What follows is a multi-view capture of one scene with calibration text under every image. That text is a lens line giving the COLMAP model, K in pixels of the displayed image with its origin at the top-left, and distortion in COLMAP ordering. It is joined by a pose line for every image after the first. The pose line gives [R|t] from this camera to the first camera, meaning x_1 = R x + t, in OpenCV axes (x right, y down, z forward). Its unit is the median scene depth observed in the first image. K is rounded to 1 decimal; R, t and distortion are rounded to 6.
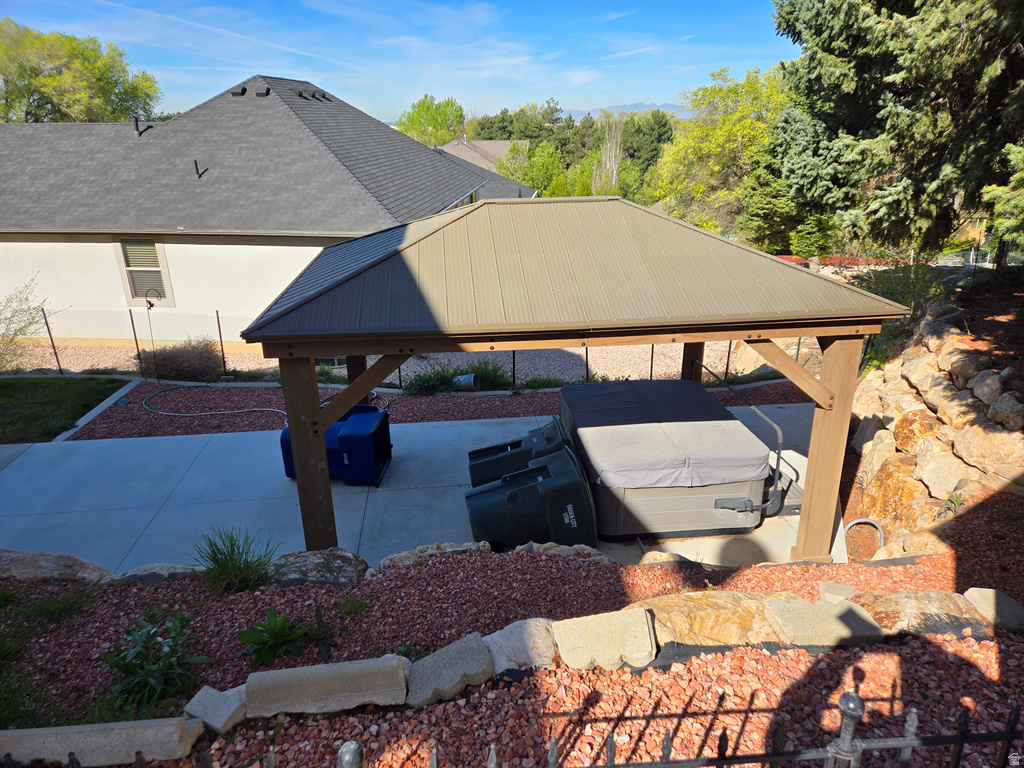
lens RADIAL K [[686.0, 0, 518.1], [0, 686.0, 381.4], [0, 0, 1]] dist [0.069200, -0.027976]
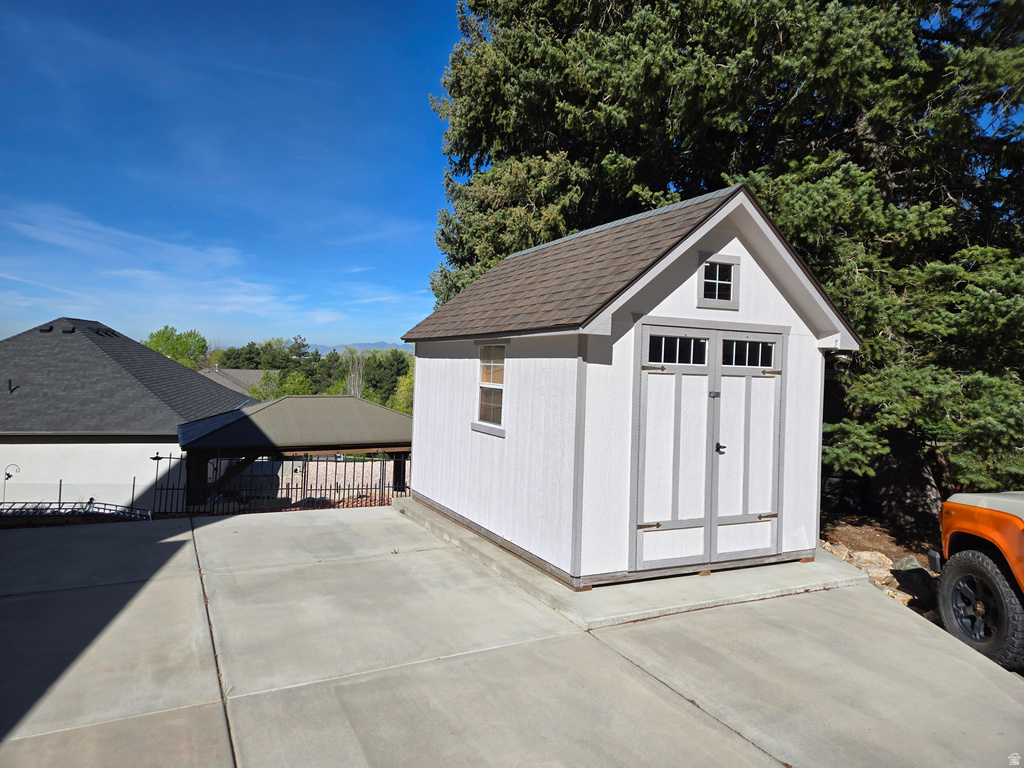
lens RADIAL K [[686.0, 0, 518.6], [0, 686.0, 376.3], [0, 0, 1]] dist [0.069200, -0.027976]
pose [[0.936200, 0.024934, 0.350582, -0.044151], [0.090560, 0.946687, -0.309164, 0.131532], [-0.339600, 0.321188, 0.884031, -0.371860]]
